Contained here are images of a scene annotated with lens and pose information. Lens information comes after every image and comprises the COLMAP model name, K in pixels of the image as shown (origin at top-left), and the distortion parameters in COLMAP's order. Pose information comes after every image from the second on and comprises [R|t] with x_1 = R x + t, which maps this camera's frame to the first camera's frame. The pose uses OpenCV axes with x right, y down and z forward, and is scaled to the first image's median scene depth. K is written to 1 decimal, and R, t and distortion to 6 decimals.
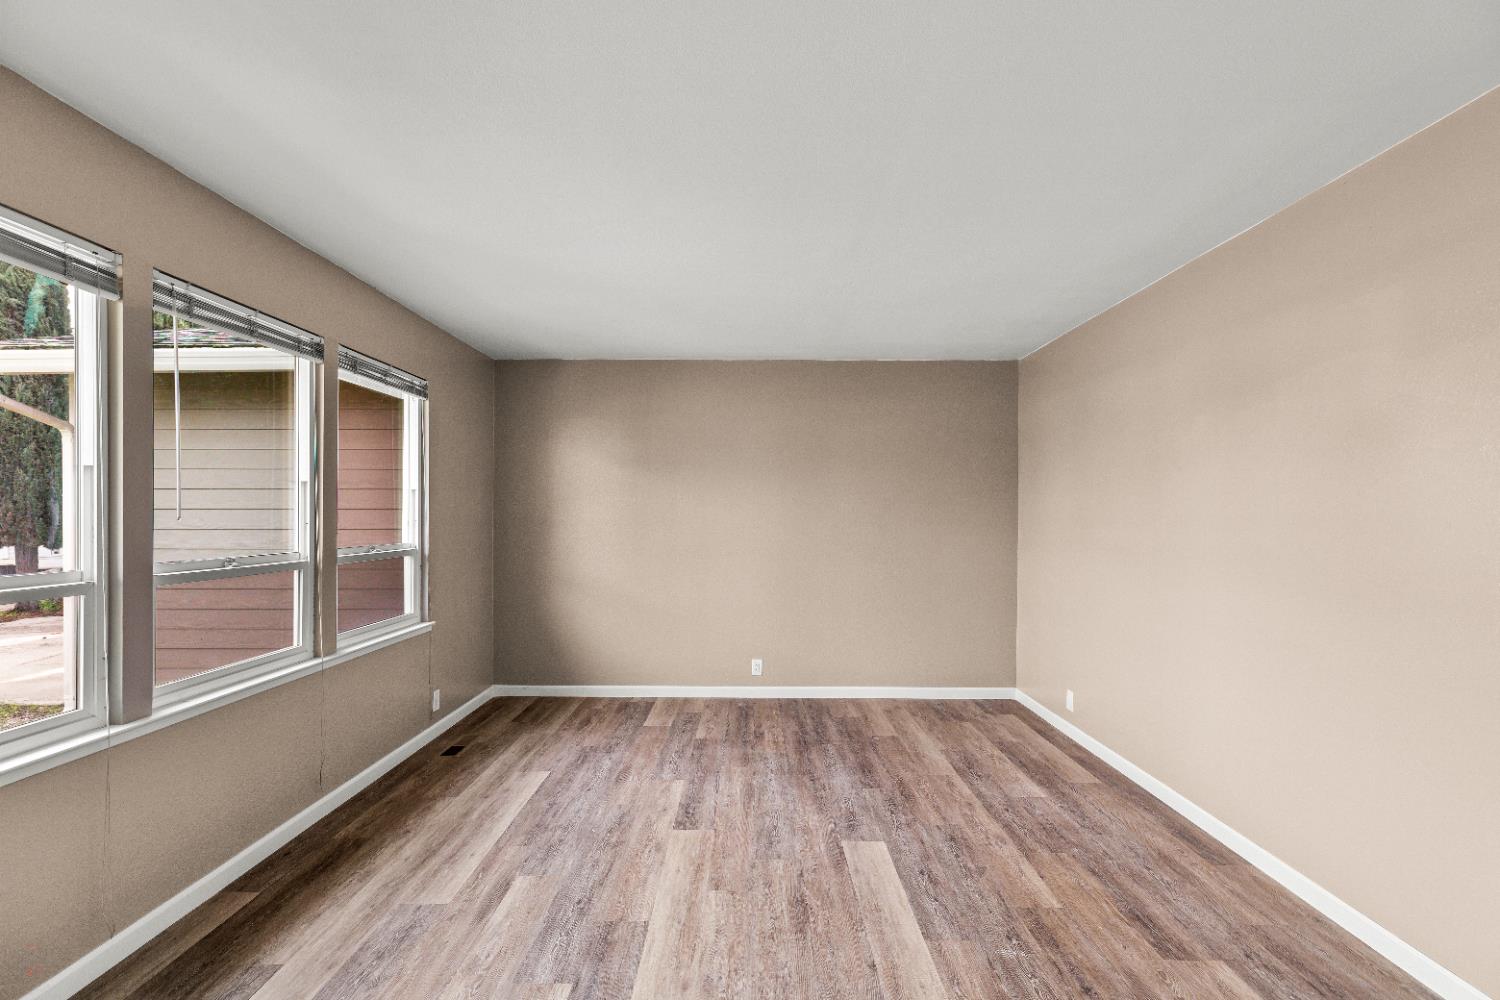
lens RADIAL K [[674.4, 0, 746.5], [0, 674.4, 507.4], [0, 0, 1]] dist [0.009909, -0.000405]
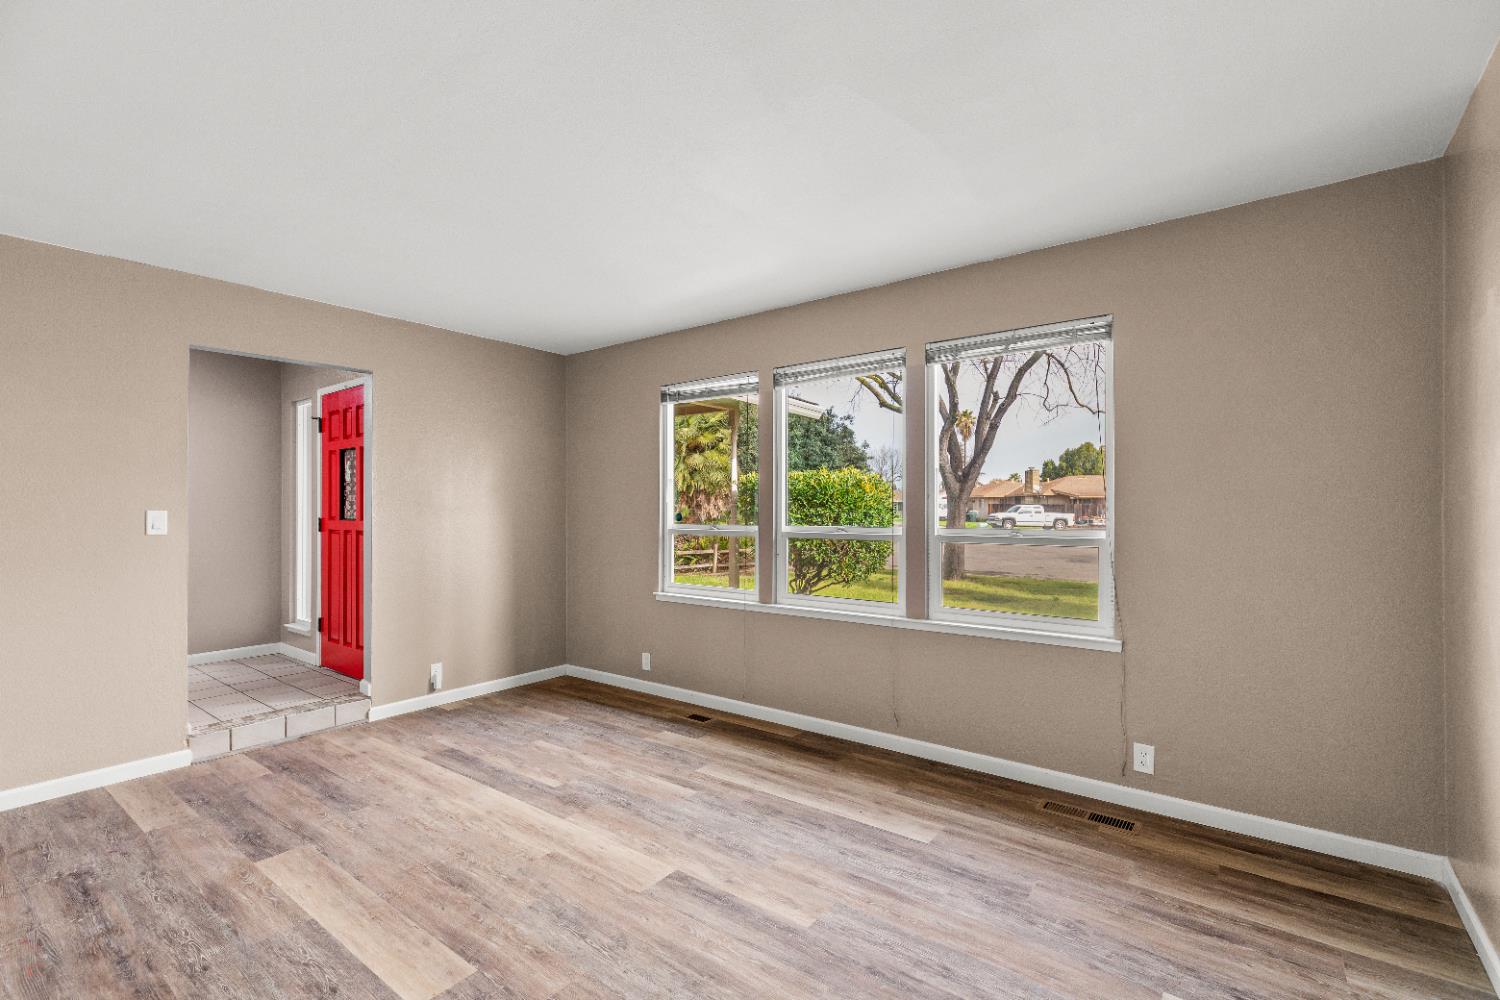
lens RADIAL K [[674.4, 0, 746.5], [0, 674.4, 507.4], [0, 0, 1]] dist [0.009909, -0.000405]
pose [[-0.606431, -0.003173, -0.795130, 0.522176], [0.009994, 0.999883, -0.011612, 0.044911], [0.795073, -0.014988, -0.606328, 1.648148]]
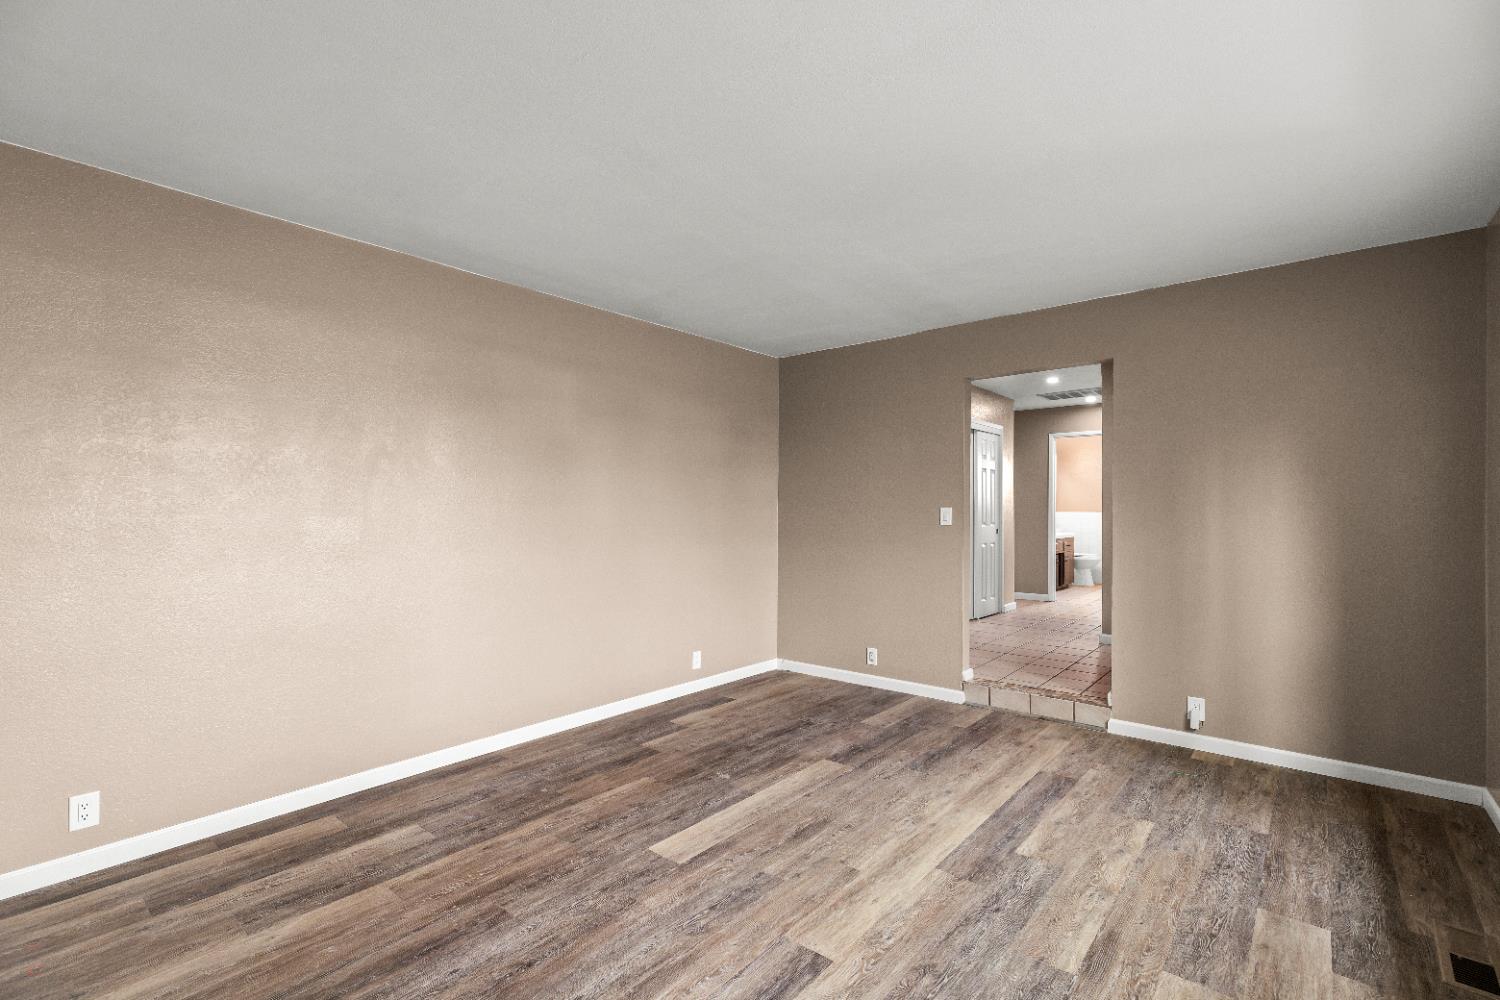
lens RADIAL K [[674.4, 0, 746.5], [0, 674.4, 507.4], [0, 0, 1]] dist [0.009909, -0.000405]
pose [[-0.765055, -0.000855, 0.643964, -0.489875], [-0.007248, 0.999947, -0.007283, 0.041687], [-0.643924, -0.010239, -0.765021, 1.634972]]
